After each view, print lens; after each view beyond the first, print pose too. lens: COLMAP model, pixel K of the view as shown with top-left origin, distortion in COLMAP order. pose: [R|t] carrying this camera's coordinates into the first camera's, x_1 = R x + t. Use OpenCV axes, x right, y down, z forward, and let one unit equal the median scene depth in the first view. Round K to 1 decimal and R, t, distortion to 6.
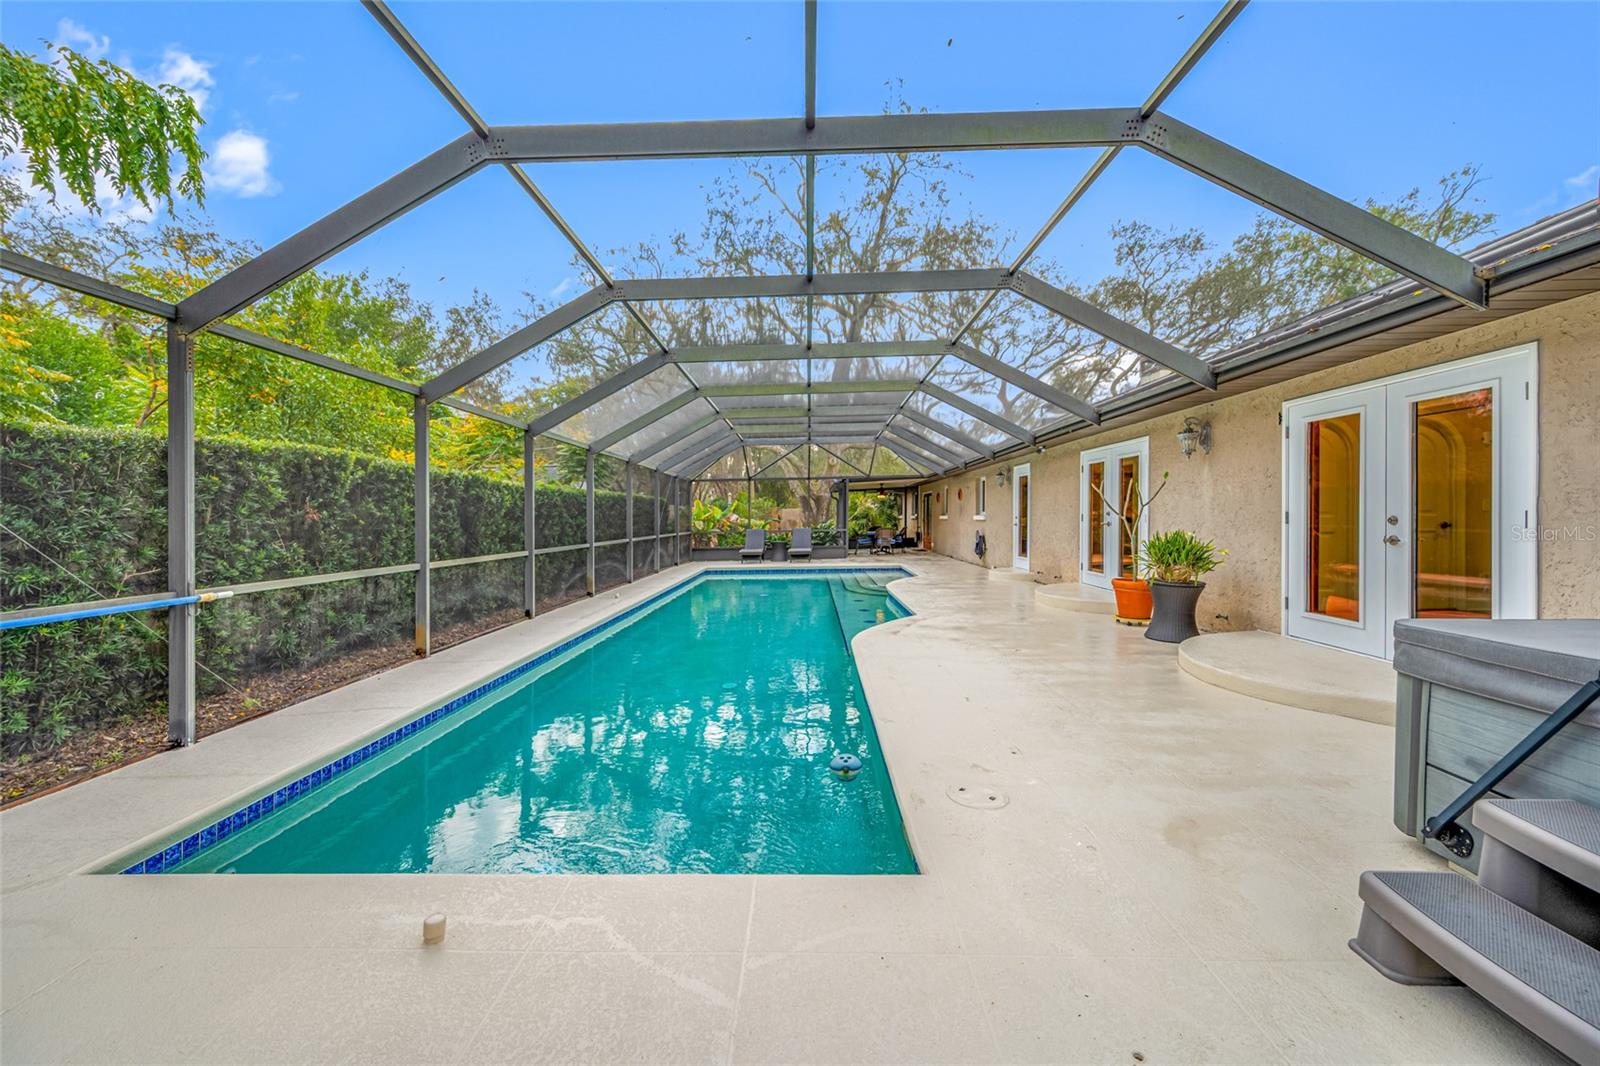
lens RADIAL K [[637.8, 0, 792.0], [0, 637.8, 524.6], [0, 0, 1]] dist [-0.001151, 0.000477]
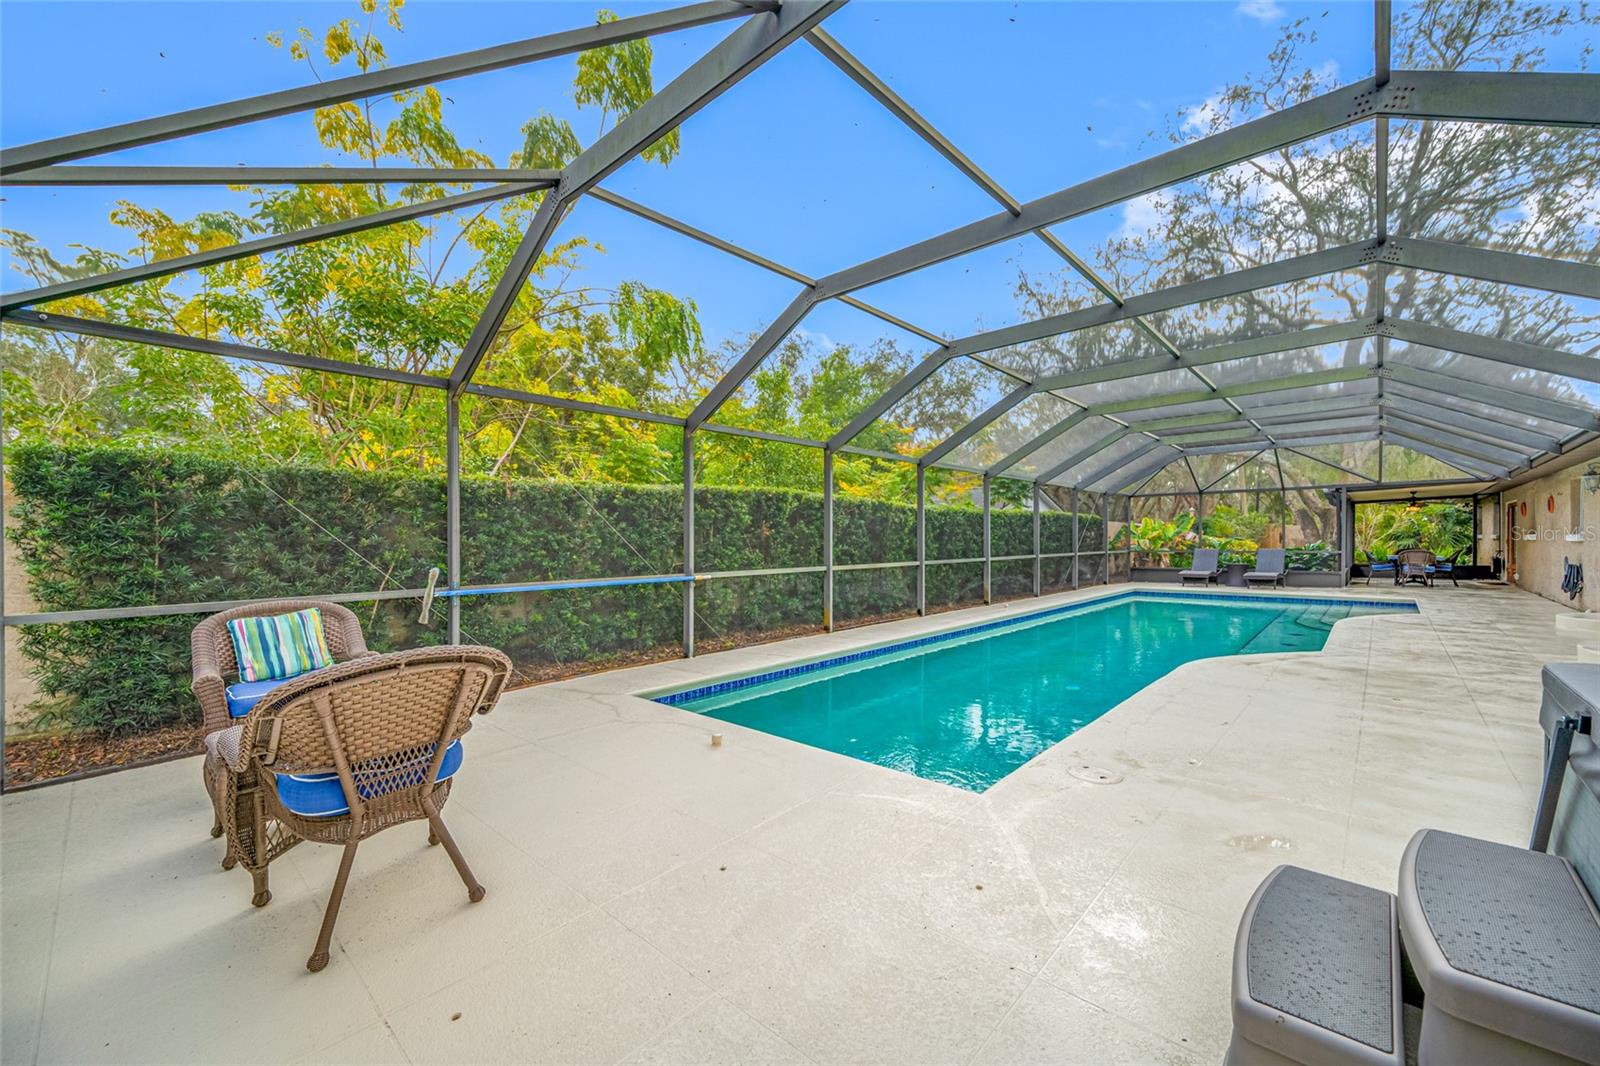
lens RADIAL K [[639.2, 0, 808.3], [0, 639.2, 542.3], [0, 0, 1]] dist [-0.000676, -0.000017]
pose [[0.760778, 0.013288, -0.648876, 0.181363], [-0.012630, 0.999904, 0.005668, 0.000050], [0.648889, 0.003883, 0.760873, -0.065574]]
